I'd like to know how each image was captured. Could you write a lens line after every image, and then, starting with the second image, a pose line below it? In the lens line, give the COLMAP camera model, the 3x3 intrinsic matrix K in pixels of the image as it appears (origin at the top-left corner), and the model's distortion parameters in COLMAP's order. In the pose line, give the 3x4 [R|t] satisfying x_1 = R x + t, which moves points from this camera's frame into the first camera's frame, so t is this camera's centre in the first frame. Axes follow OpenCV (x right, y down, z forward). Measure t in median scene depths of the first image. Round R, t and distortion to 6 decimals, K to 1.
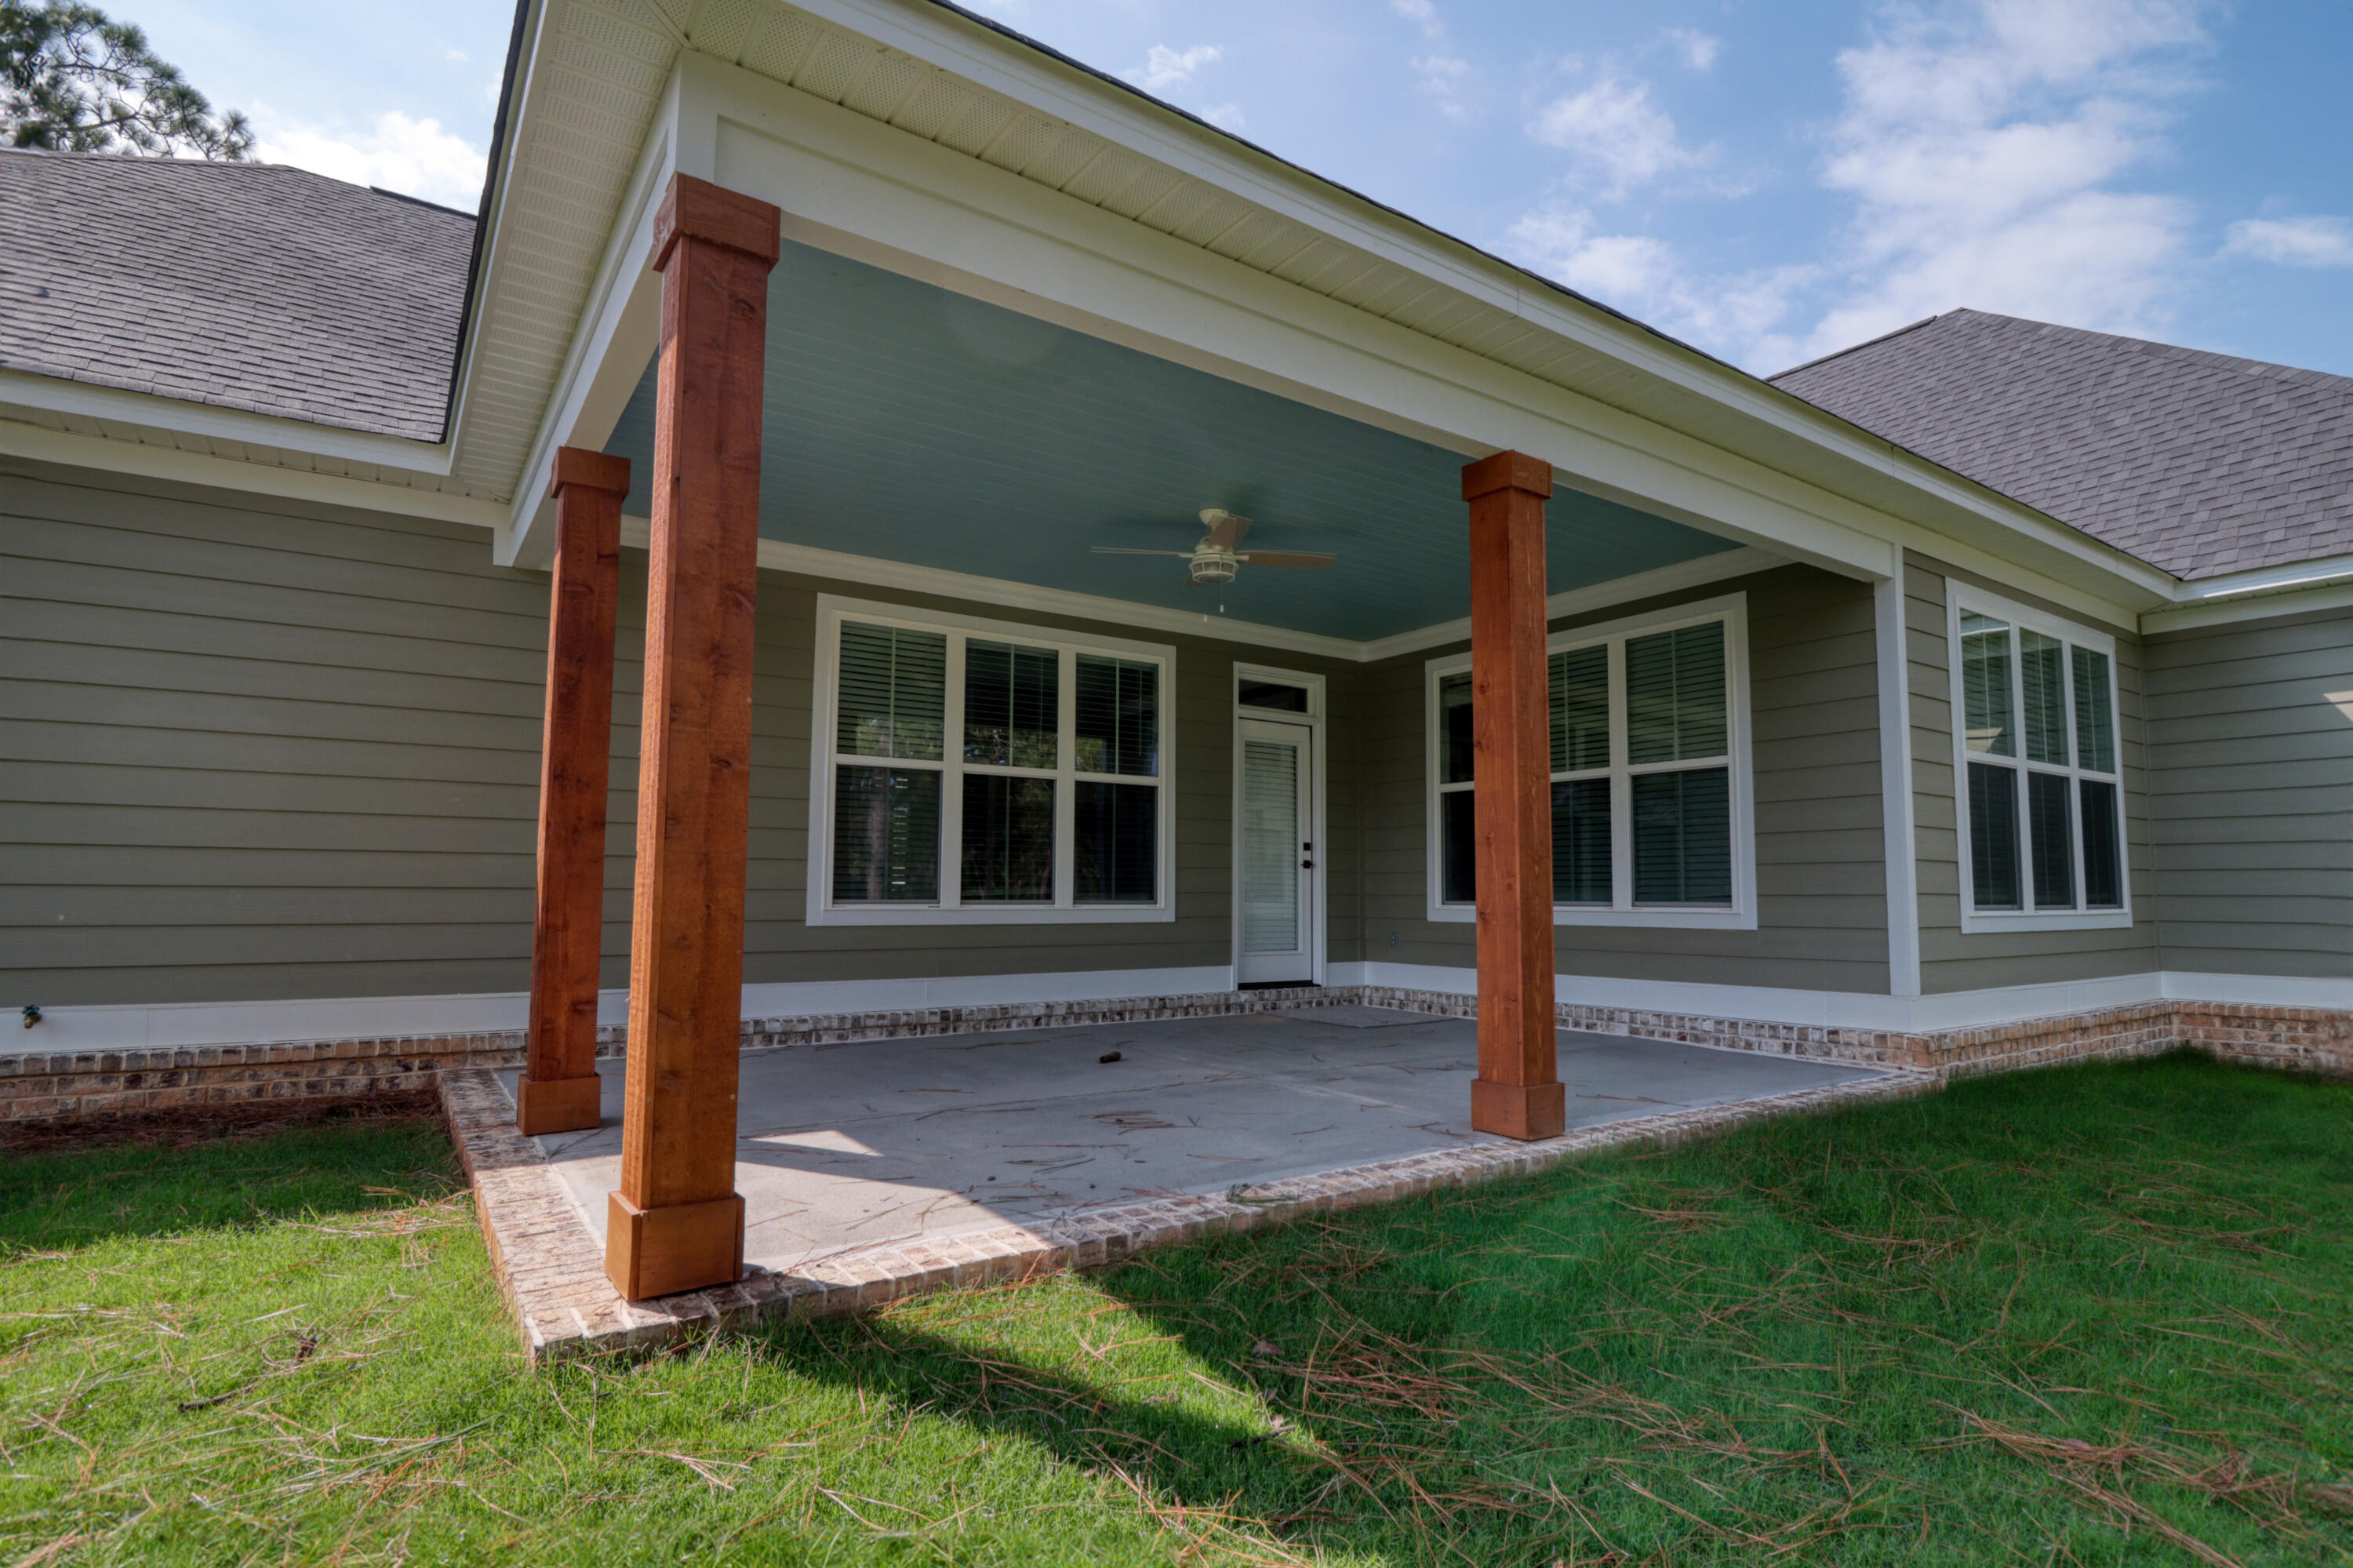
lens RADIAL K [[1187.3, 0, 1176.5], [0, 1187.3, 784.0], [0, 0, 1]] dist [-0.001441, 0.000233]
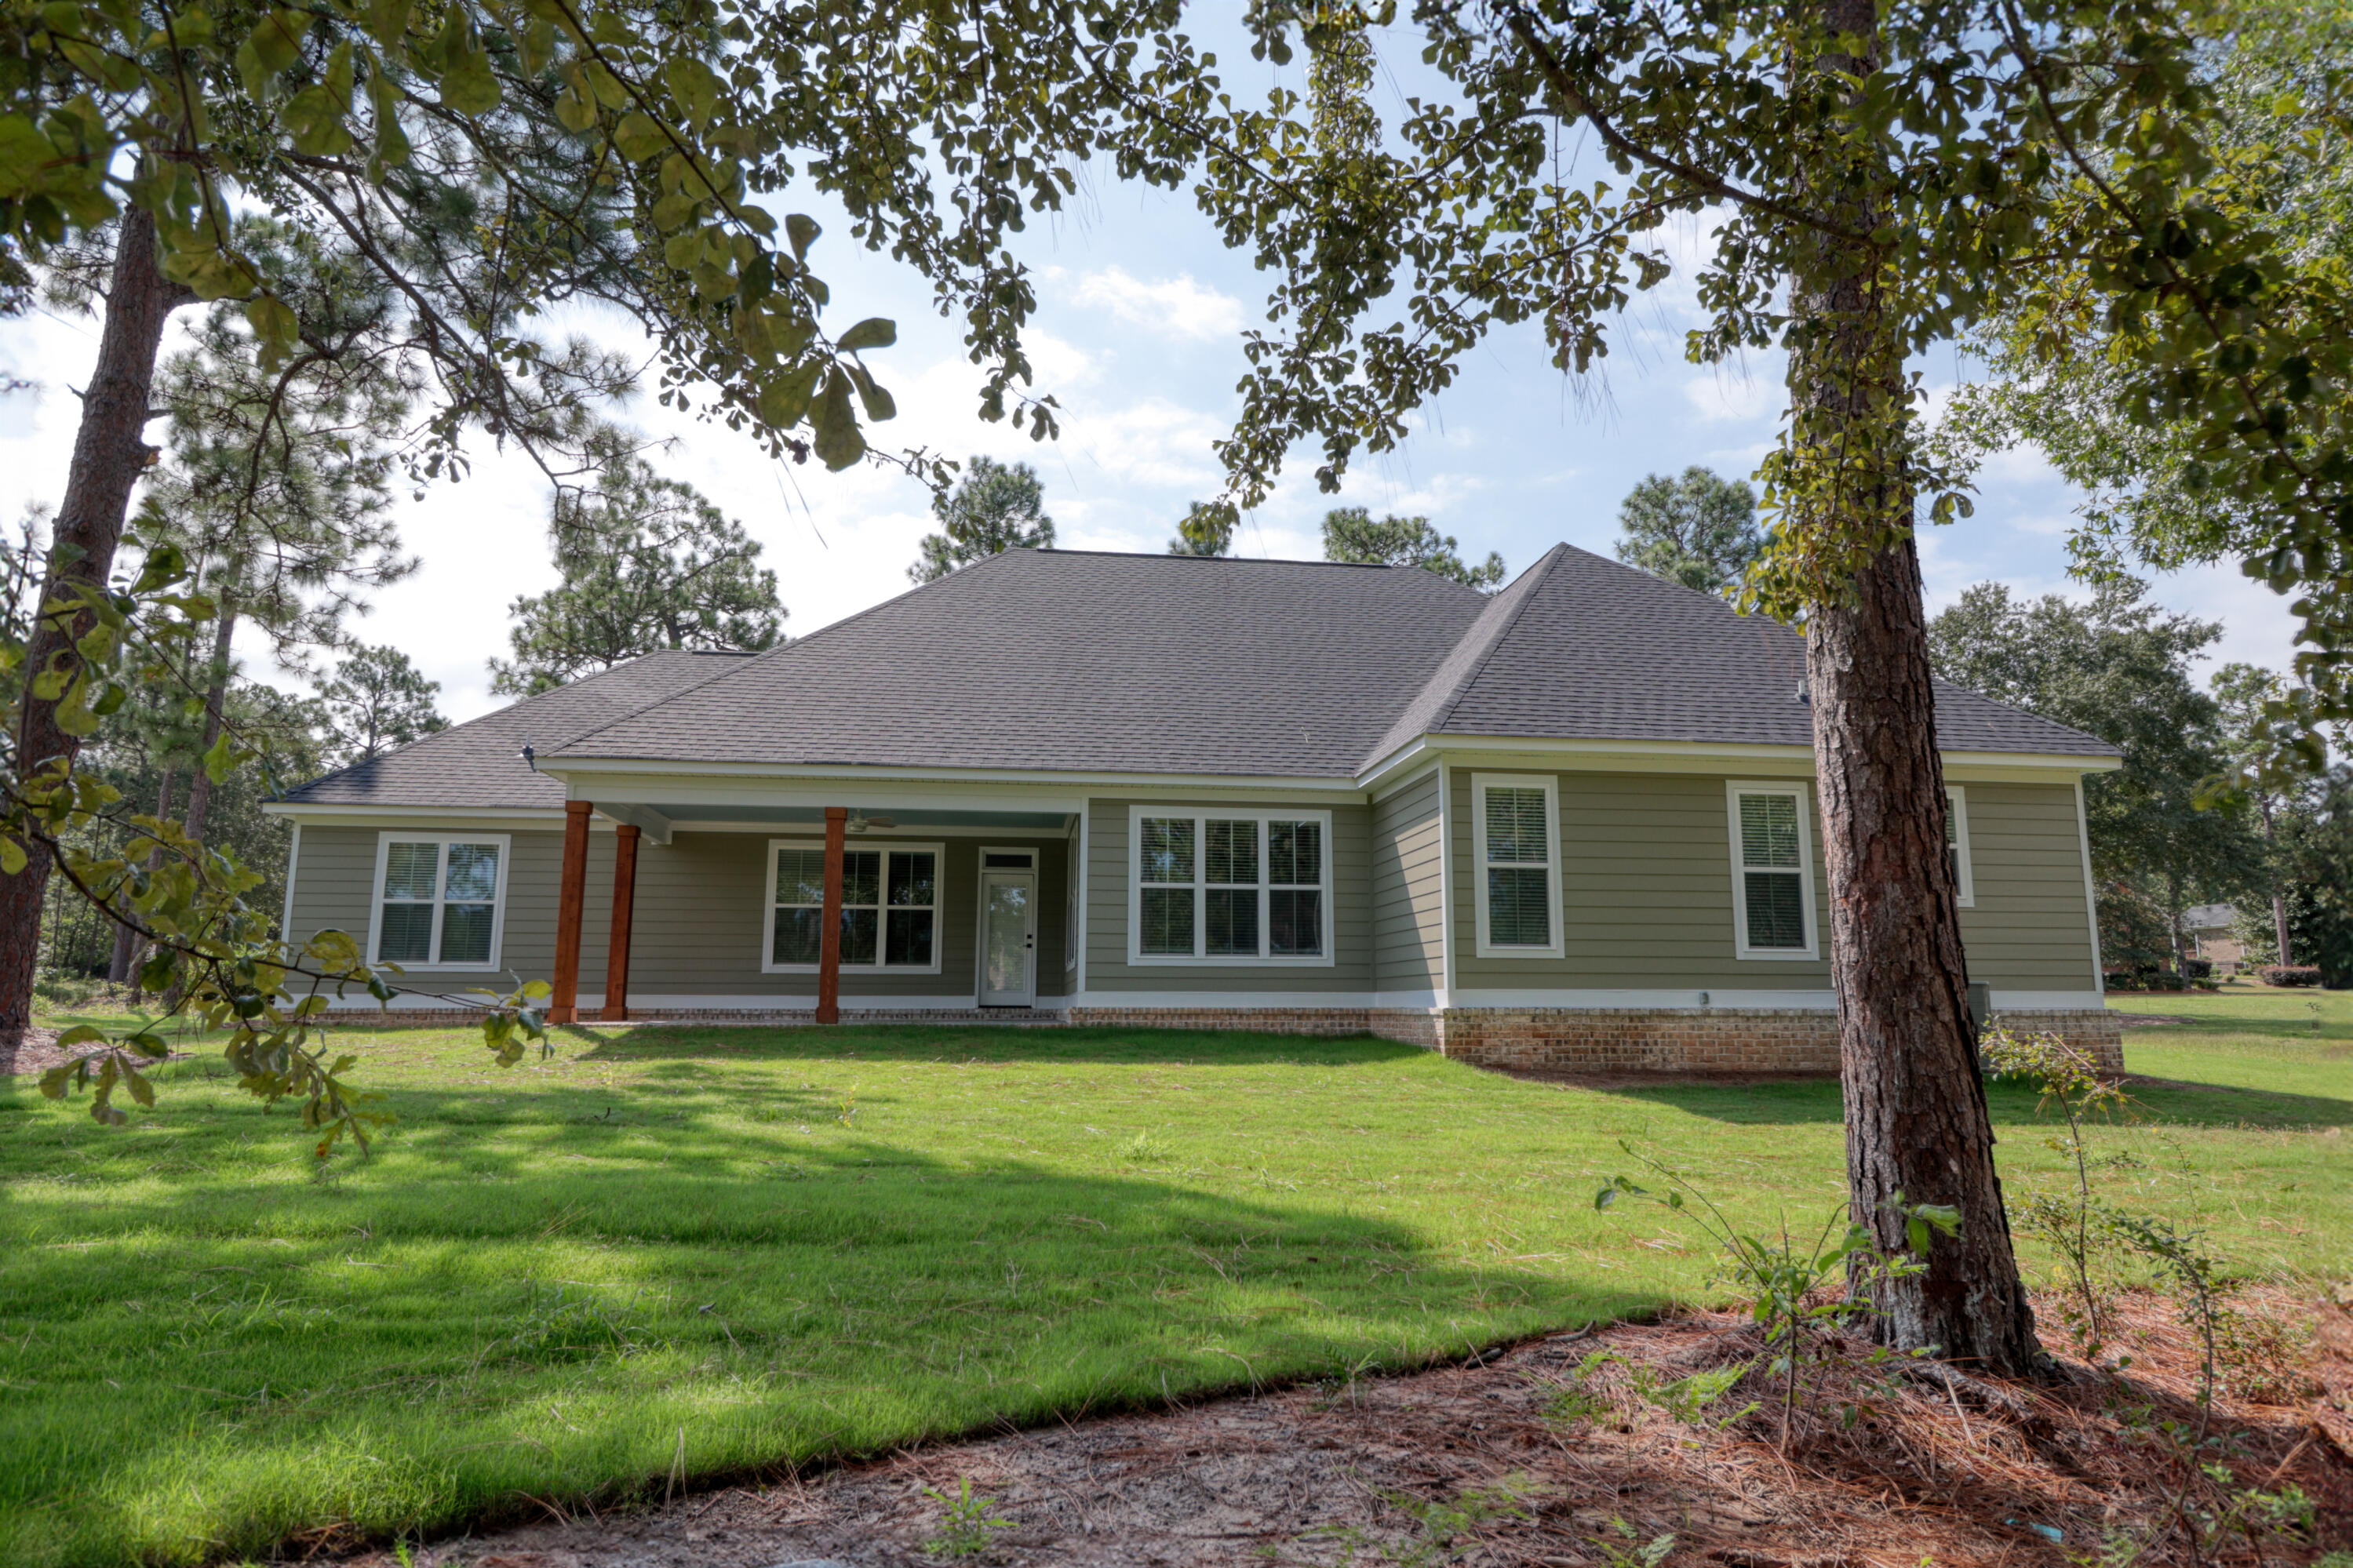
lens RADIAL K [[1343.9, 0, 1176.5], [0, 1343.9, 784.0], [0, 0, 1]] dist [0.002485, -0.000787]
pose [[0.891338, -0.079498, -0.446314, 1.427454], [0.043695, 0.994986, -0.089964, 0.012418], [0.451229, 0.060687, 0.890343, -0.939004]]
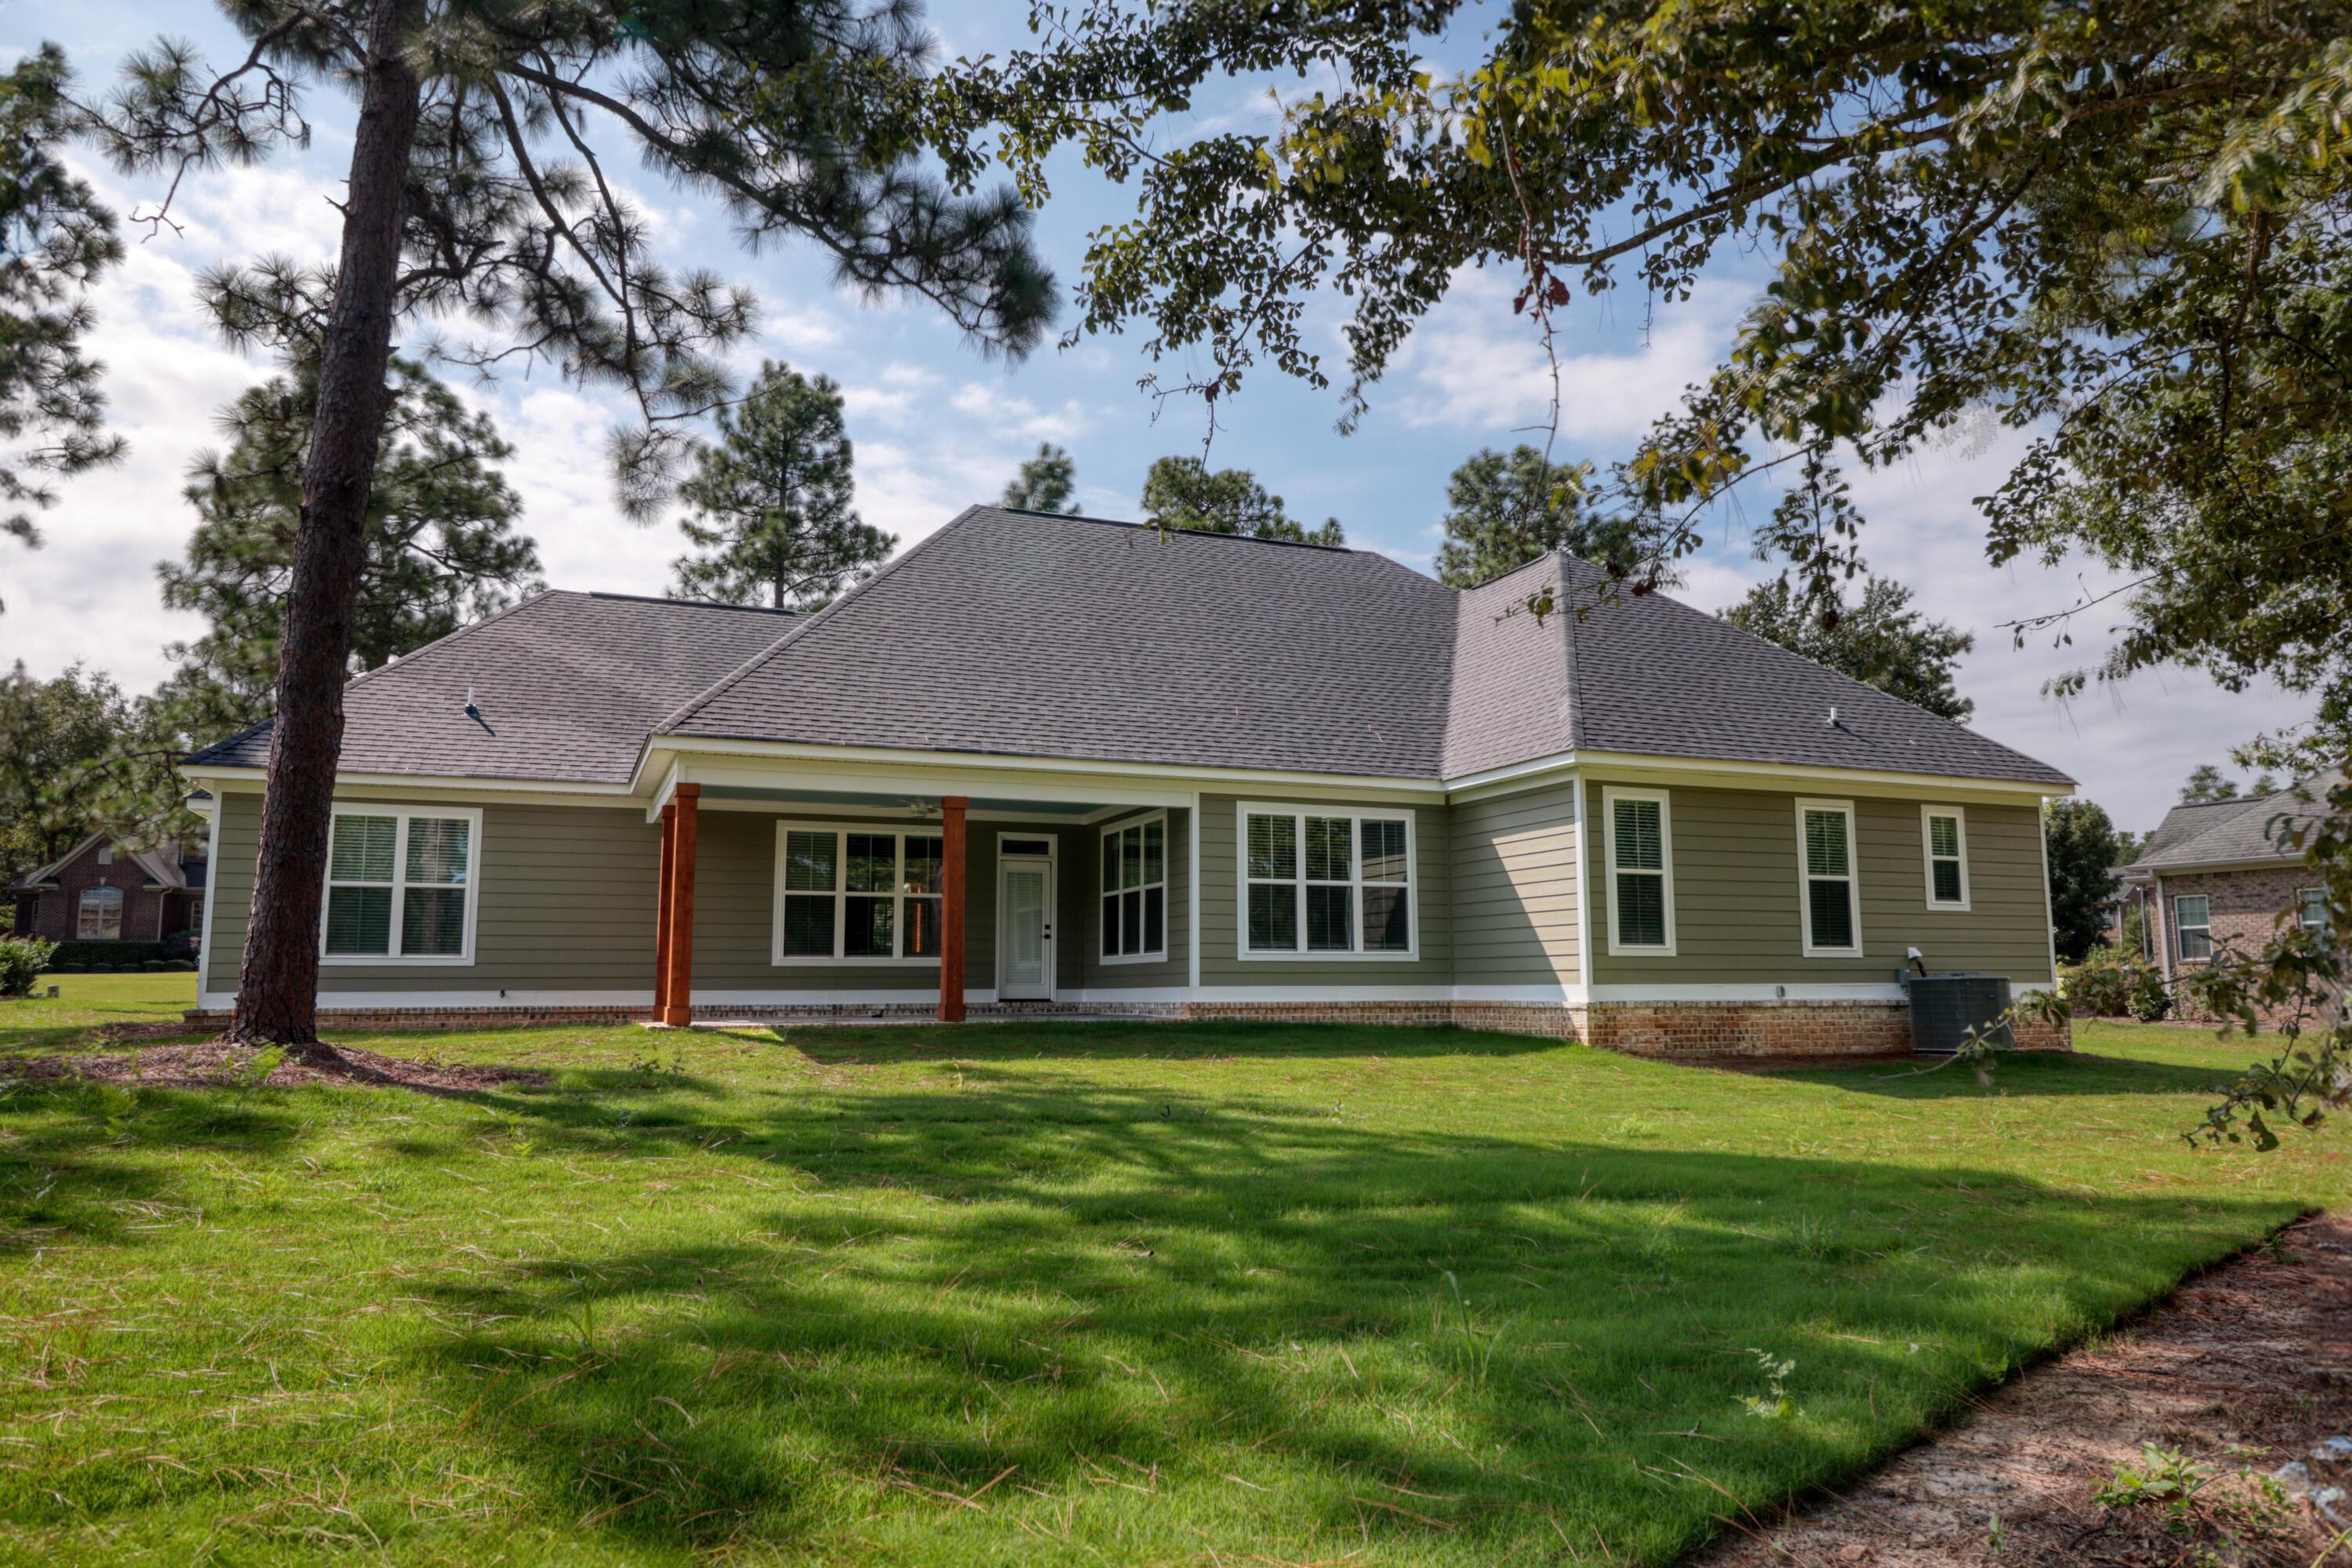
lens RADIAL K [[1548.0, 0, 1176.0], [0, 1548.0, 784.0], [0, 0, 1]] dist [0.005986, -0.001053]
pose [[0.978168, -0.037307, -0.204441, 0.873286], [0.028171, 0.998478, -0.047419, -0.055083], [0.205899, 0.040625, 0.977730, -1.447491]]
